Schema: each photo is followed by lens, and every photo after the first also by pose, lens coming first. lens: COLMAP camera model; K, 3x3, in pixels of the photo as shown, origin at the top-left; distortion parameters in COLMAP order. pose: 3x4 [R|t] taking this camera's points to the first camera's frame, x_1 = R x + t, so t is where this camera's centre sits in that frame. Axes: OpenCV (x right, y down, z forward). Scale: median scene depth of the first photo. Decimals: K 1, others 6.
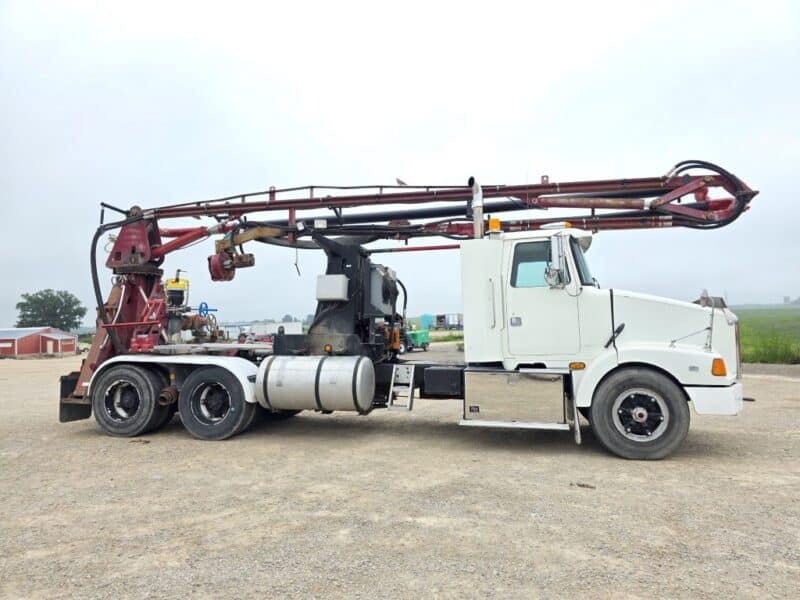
lens RADIAL K [[540.9, 0, 403.8], [0, 540.9, 295.1], [0, 0, 1]] dist [0.076761, -0.088608]
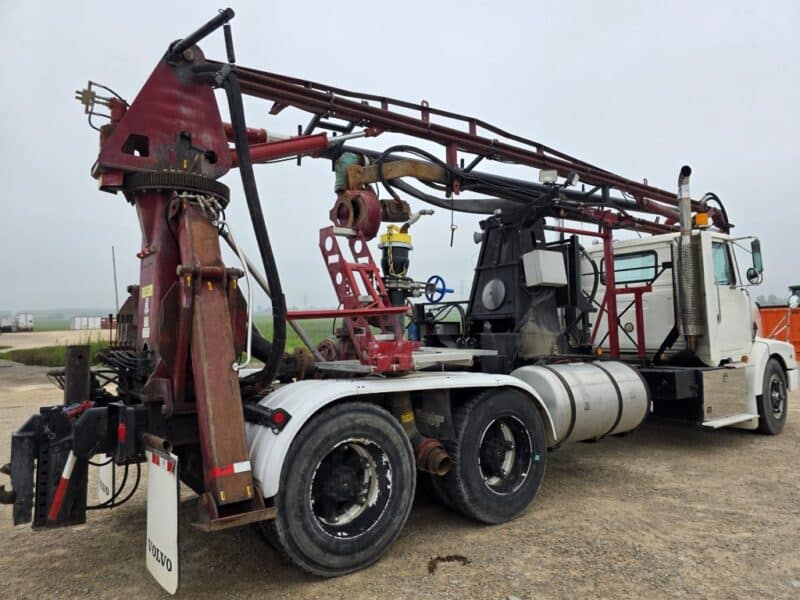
lens RADIAL K [[540.9, 0, 403.8], [0, 540.9, 295.1], [0, 0, 1]] dist [0.076761, -0.088608]
pose [[0.633379, 0.048279, 0.772335, -0.840382], [-0.039275, 0.998771, -0.030225, 0.052504], [-0.772845, -0.011189, 0.634496, 0.704661]]
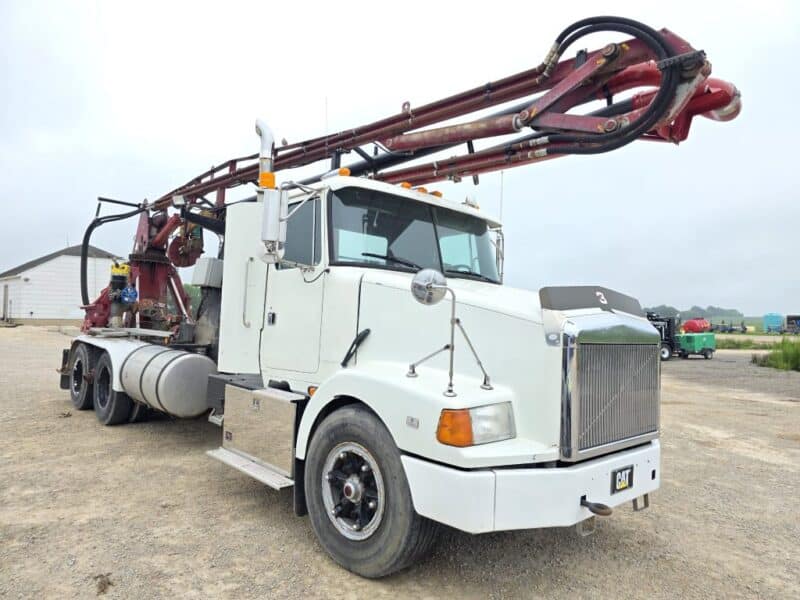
lens RADIAL K [[540.9, 0, 403.8], [0, 540.9, 295.1], [0, 0, 1]] dist [0.076761, -0.088608]
pose [[0.830353, 0.019848, -0.556885, 0.645922], [-0.012204, 0.999773, 0.017436, 0.003633], [0.557104, -0.007682, 0.830407, 0.455810]]
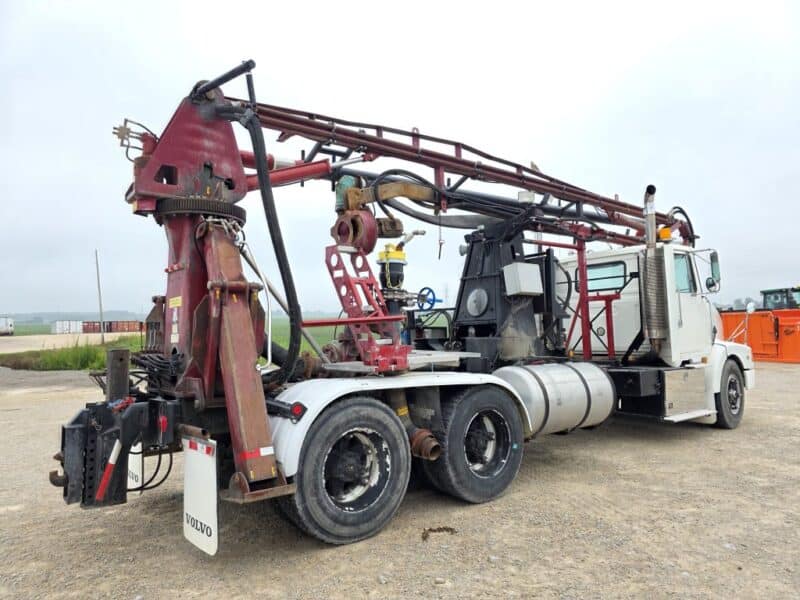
lens RADIAL K [[541.3, 0, 402.3], [0, 541.3, 302.5], [0, 0, 1]] dist [0.077531, -0.087173]
pose [[0.612424, 0.041809, 0.789423, -0.908412], [-0.037708, 0.999009, -0.023655, 0.048059], [-0.789630, -0.015281, 0.613393, 0.665740]]
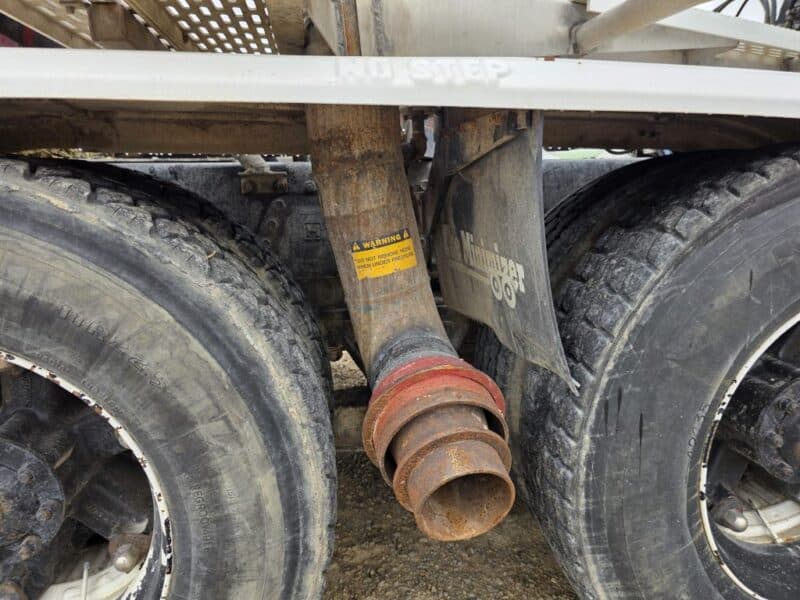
lens RADIAL K [[540.9, 0, 403.8], [0, 540.9, 295.1], [0, 0, 1]] dist [0.076761, -0.088608]
pose [[0.931459, -0.093778, 0.351552, -0.474156], [-0.001236, 0.965393, 0.260798, 0.127800], [-0.363843, -0.243358, 0.899108, 0.910181]]
